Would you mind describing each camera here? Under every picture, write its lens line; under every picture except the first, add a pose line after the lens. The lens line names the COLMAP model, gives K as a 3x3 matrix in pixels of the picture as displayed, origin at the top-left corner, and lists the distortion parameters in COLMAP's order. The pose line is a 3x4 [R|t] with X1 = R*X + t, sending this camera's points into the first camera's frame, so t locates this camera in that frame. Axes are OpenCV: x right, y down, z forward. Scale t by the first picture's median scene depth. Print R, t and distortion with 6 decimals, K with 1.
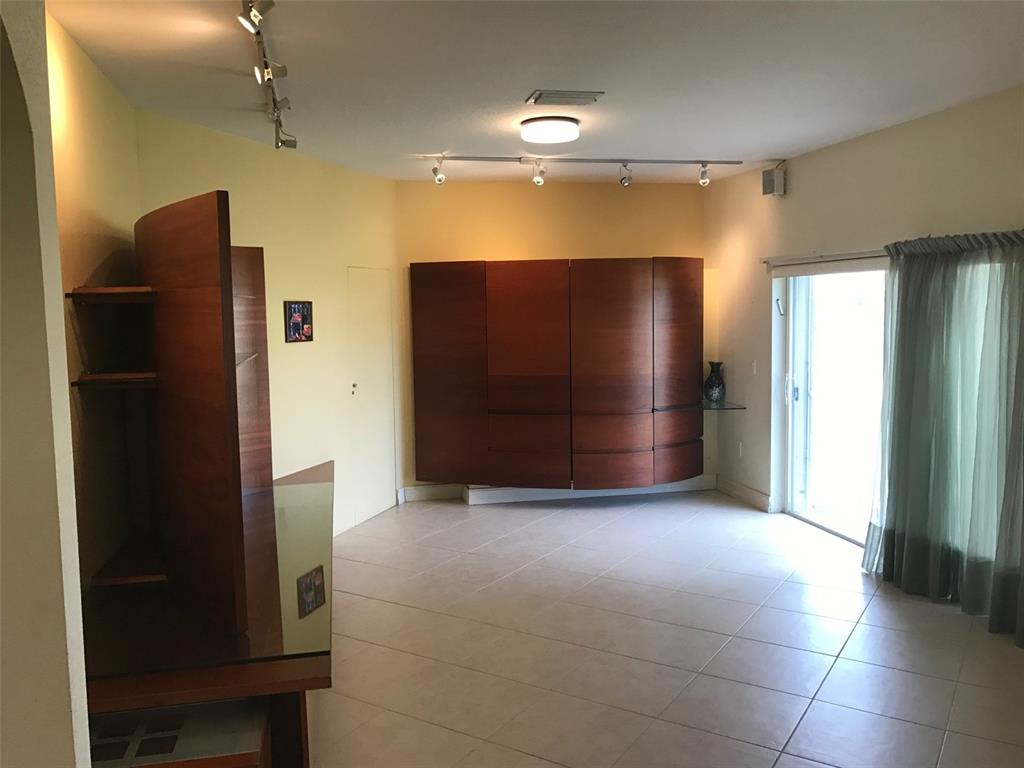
lens RADIAL K [[846.1, 0, 512.0], [0, 846.1, 384.0], [0, 0, 1]] dist [0.001904, 0.000079]
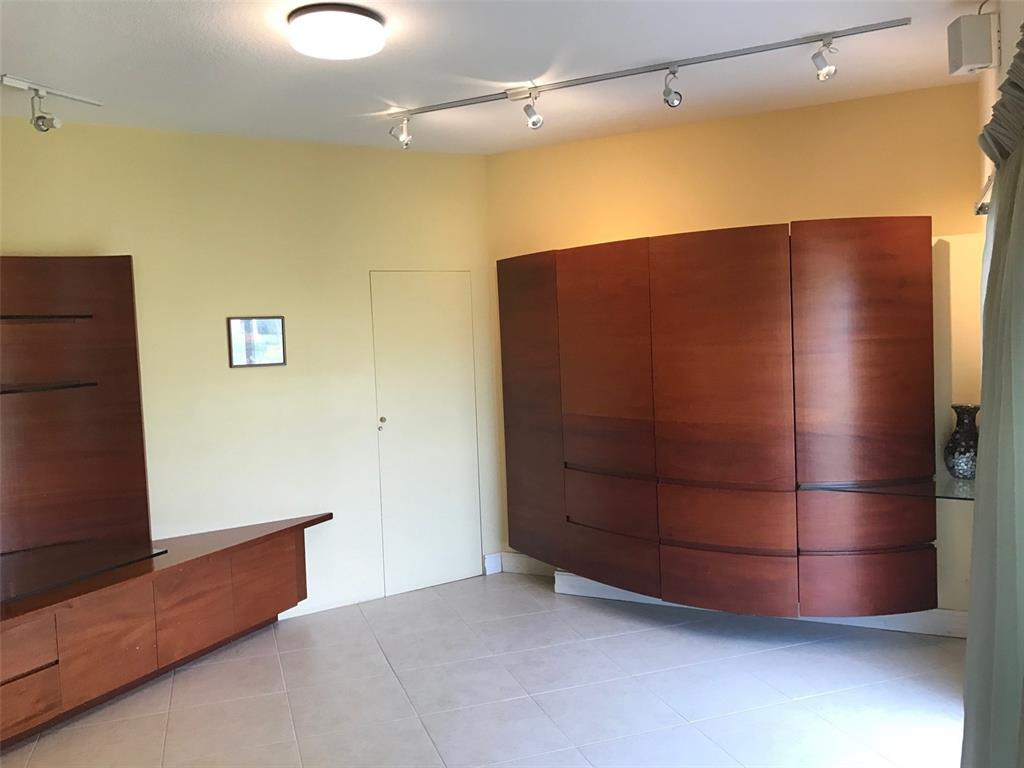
lens RADIAL K [[849.9, 0, 512.0], [0, 849.9, 384.0], [0, 0, 1]] dist [-0.008233, -0.005612]
pose [[0.781741, 0.026254, -0.623050, 0.362176], [-0.029356, 0.999555, 0.005287, -0.035922], [0.622911, 0.014158, 0.782164, 0.408643]]
